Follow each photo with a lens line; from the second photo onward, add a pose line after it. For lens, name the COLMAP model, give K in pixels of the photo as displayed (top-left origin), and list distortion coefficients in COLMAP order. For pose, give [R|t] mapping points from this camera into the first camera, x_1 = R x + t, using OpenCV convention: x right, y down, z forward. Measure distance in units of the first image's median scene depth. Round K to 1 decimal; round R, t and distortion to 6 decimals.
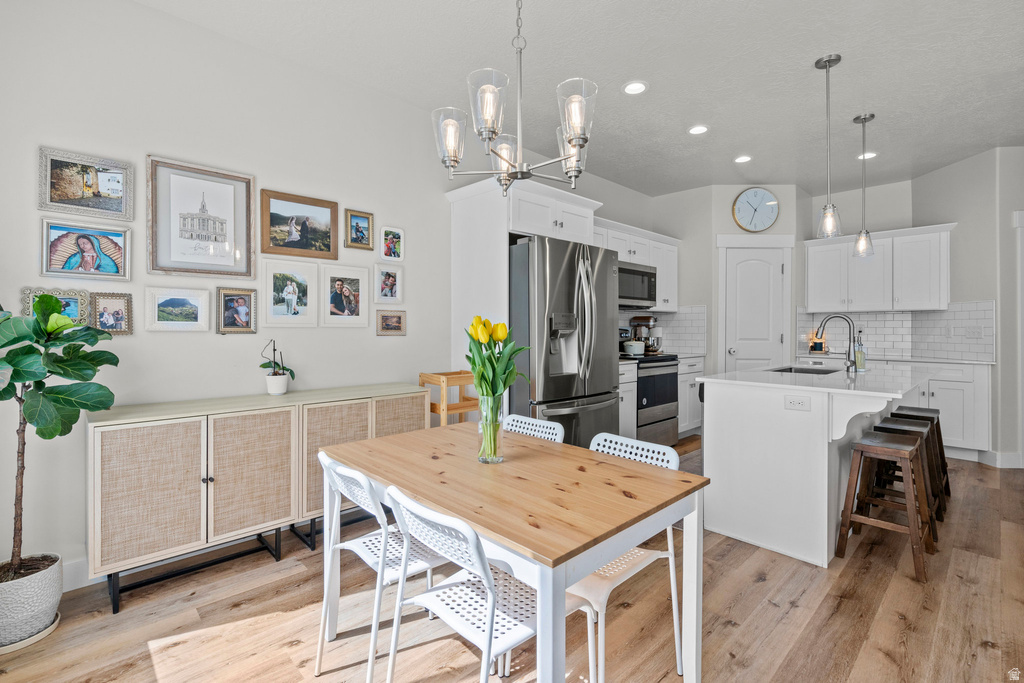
lens RADIAL K [[465.0, 0, 510.8], [0, 465.0, 333.7], [0, 0, 1]] dist [-0.008215, 0.004840]
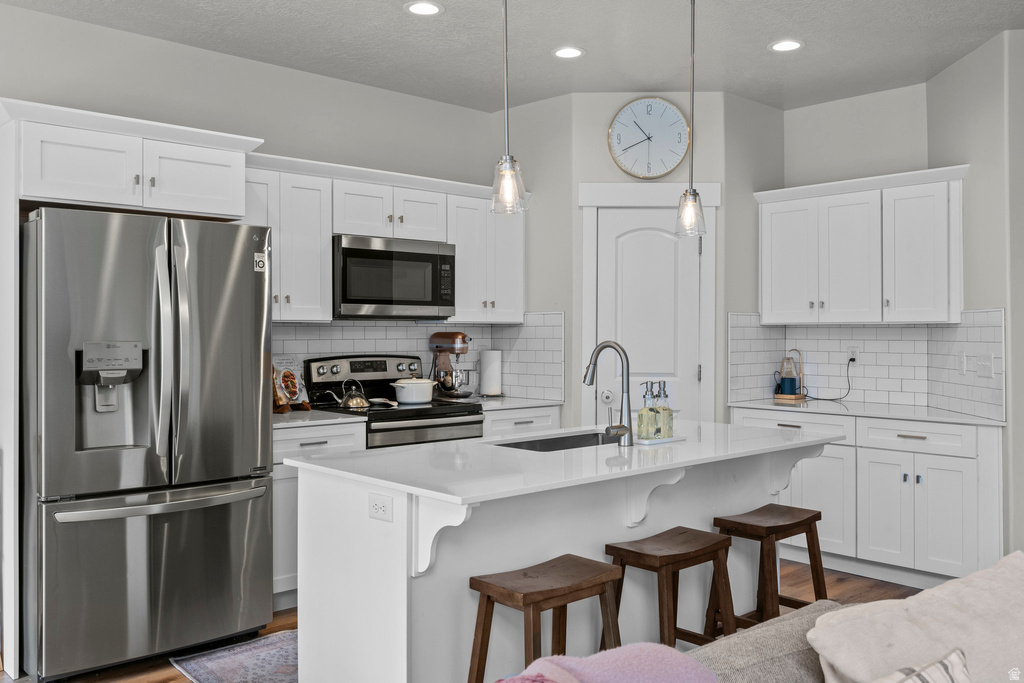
lens RADIAL K [[896.0, 0, 509.3], [0, 896.0, 334.9], [0, 0, 1]] dist [0.020239, -0.006297]
pose [[0.999877, -0.000113, -0.015702, 0.686910], [0.000005, 0.999976, -0.006888, -0.049734], [0.015702, 0.006887, 0.999853, -0.105710]]
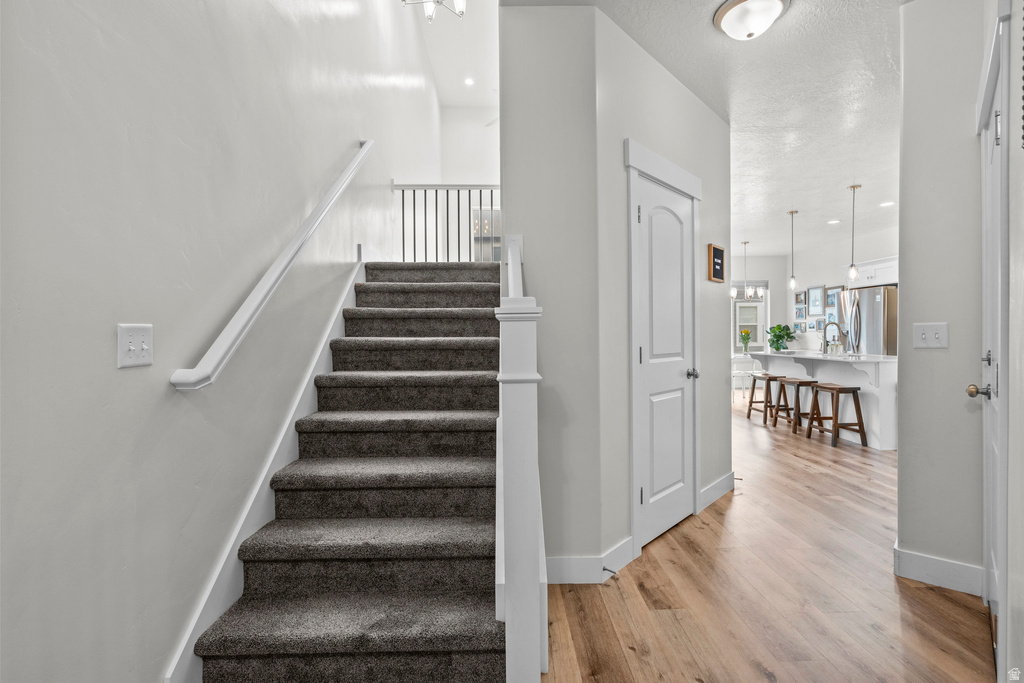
lens RADIAL K [[465.0, 0, 511.7], [0, 465.0, 340.5], [0, 0, 1]] dist [-0.008215, 0.004840]
pose [[-0.669245, 0.017278, -0.742841, 3.189740], [0.000898, 0.999748, 0.022444, -0.014486], [0.743041, 0.014353, -0.669092, 1.453571]]
